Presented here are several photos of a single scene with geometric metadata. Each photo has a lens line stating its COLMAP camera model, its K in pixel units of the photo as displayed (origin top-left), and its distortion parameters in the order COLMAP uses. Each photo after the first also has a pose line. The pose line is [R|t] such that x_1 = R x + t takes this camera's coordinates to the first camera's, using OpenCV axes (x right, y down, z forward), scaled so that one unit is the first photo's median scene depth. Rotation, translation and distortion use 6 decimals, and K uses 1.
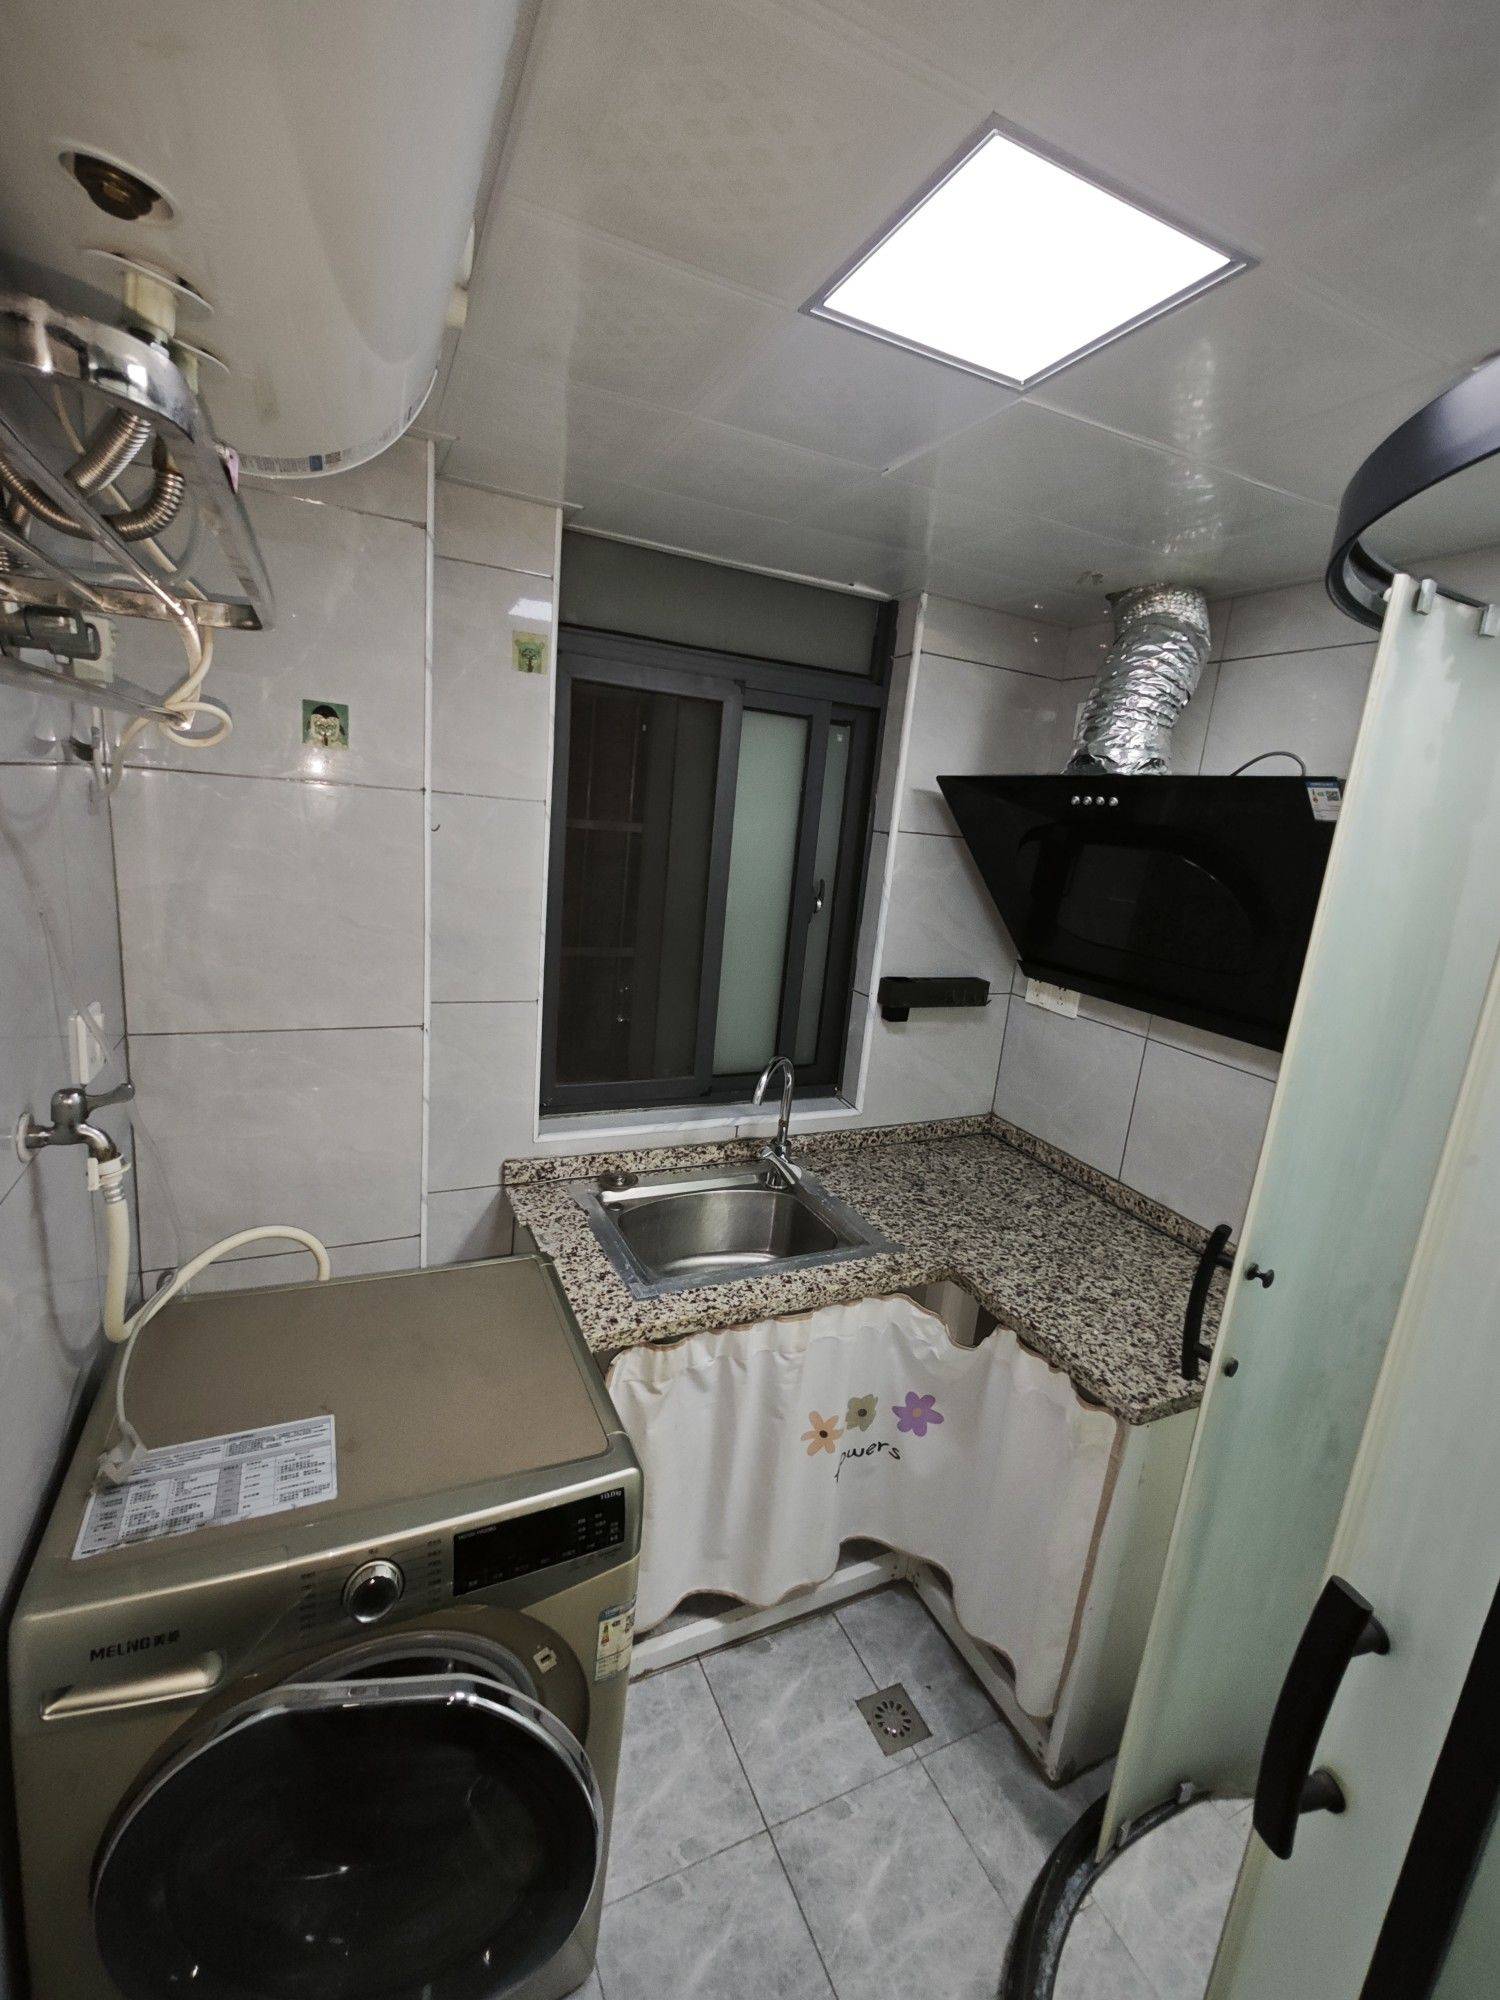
lens RADIAL K [[858.6, 0, 751.3], [0, 858.6, 1003.3], [0, 0, 1]] dist [0.004222, -0.000804]
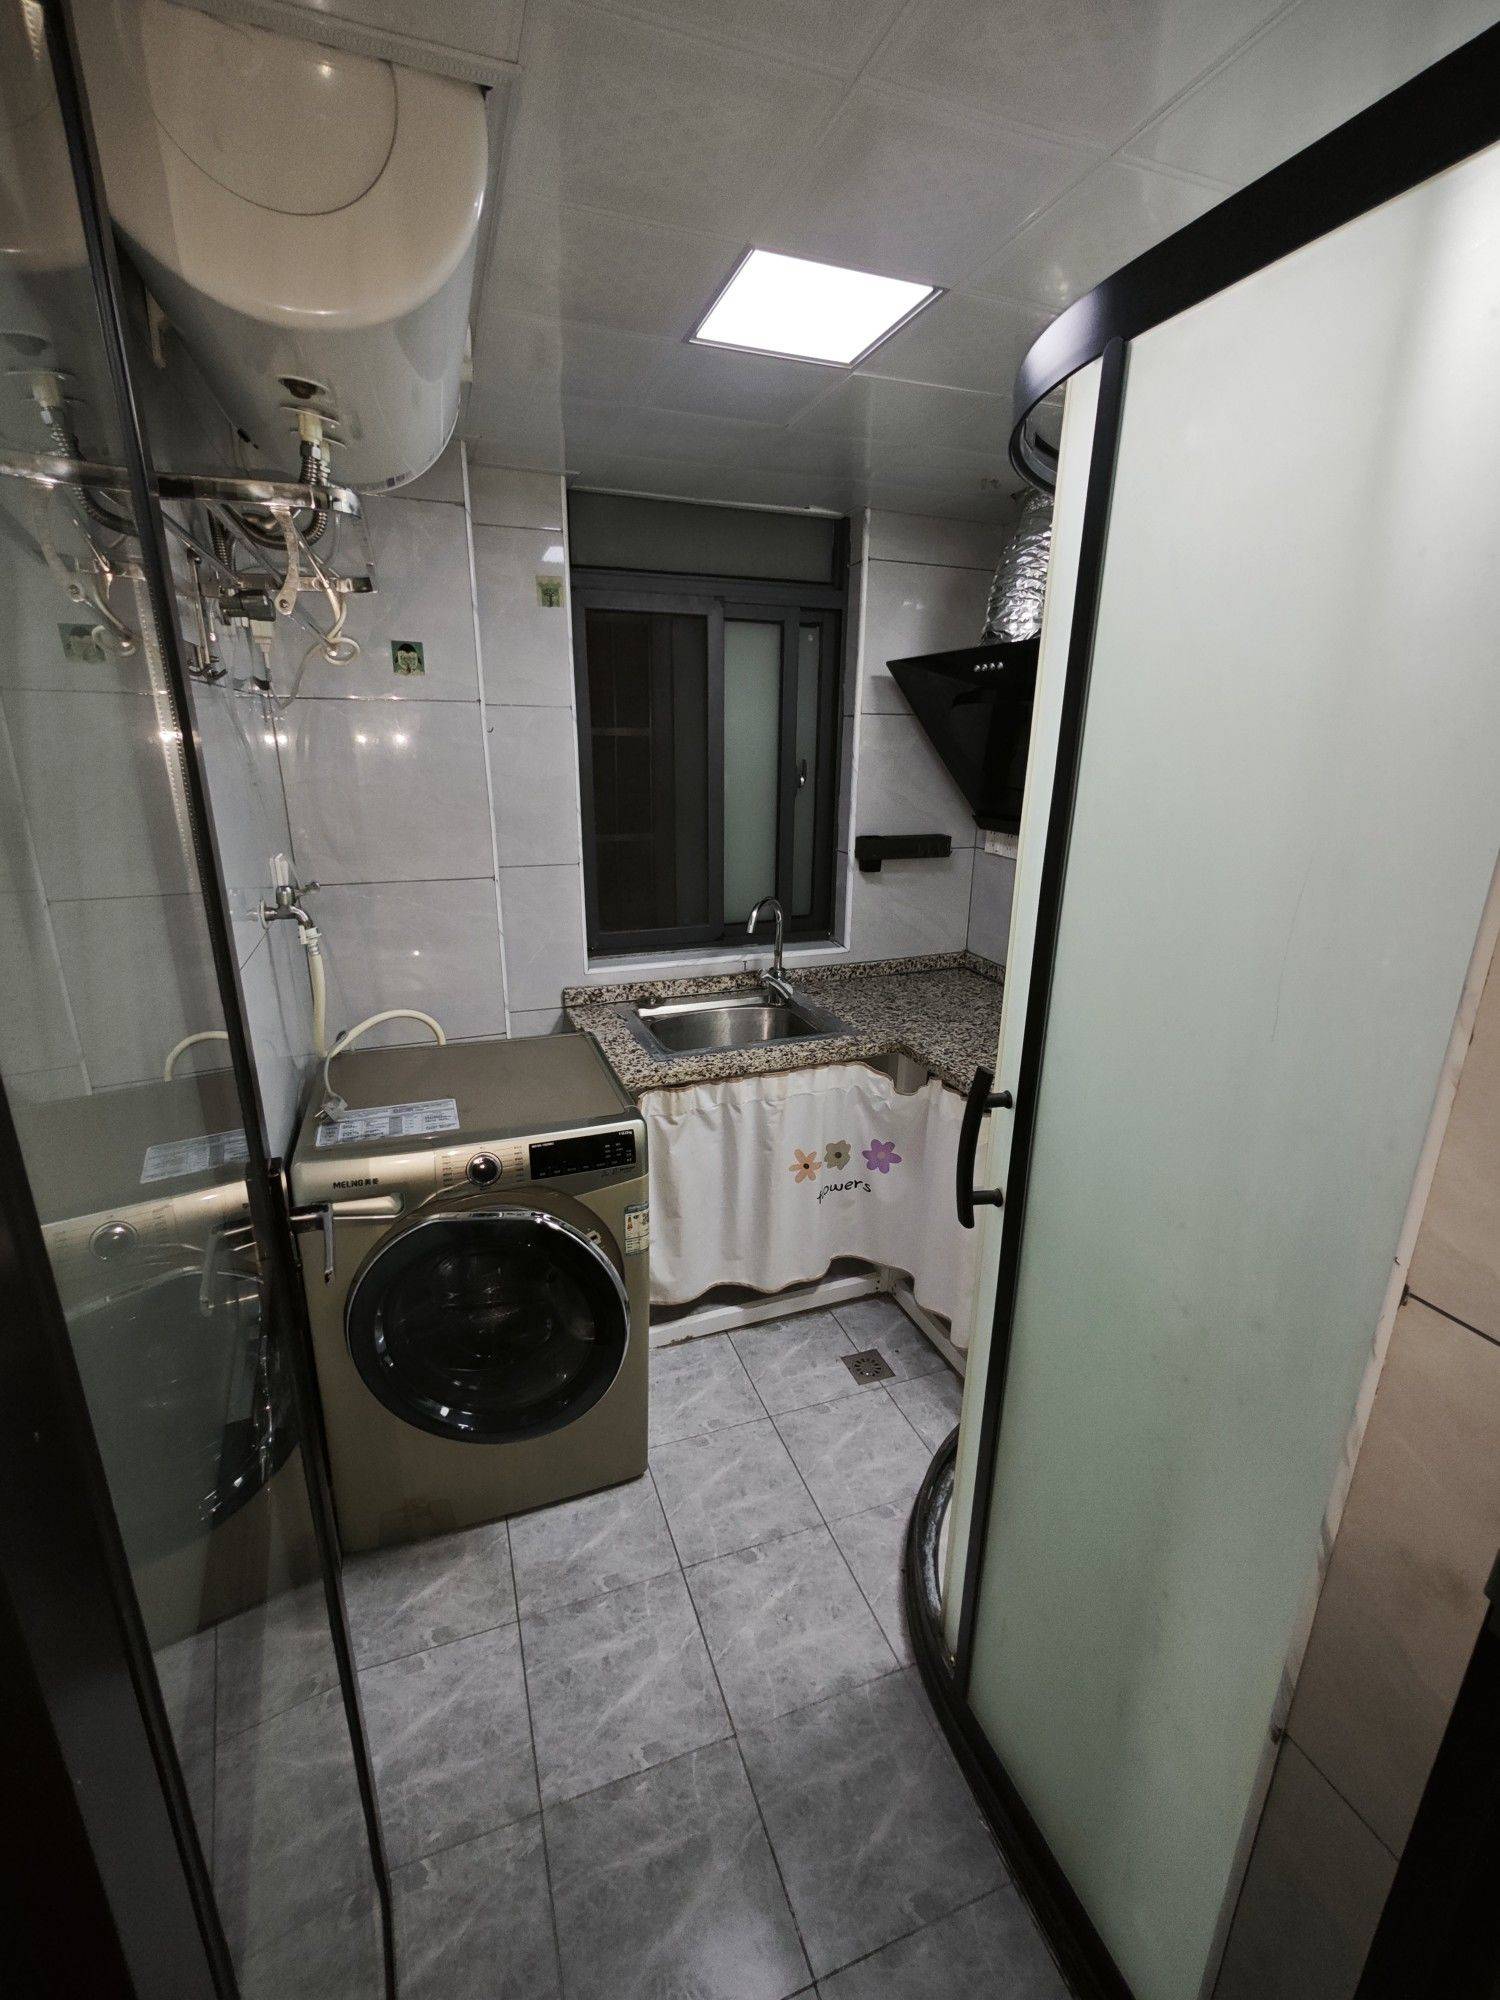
lens RADIAL K [[858.6, 0, 752.5], [0, 858.6, 1000.4], [0, 0, 1]] dist [0.004222, -0.000804]
pose [[0.993859, -0.053385, -0.096924, 0.145950], [0.060365, 0.995678, 0.070575, 0.143024], [0.092737, -0.075992, 0.992786, -0.327895]]
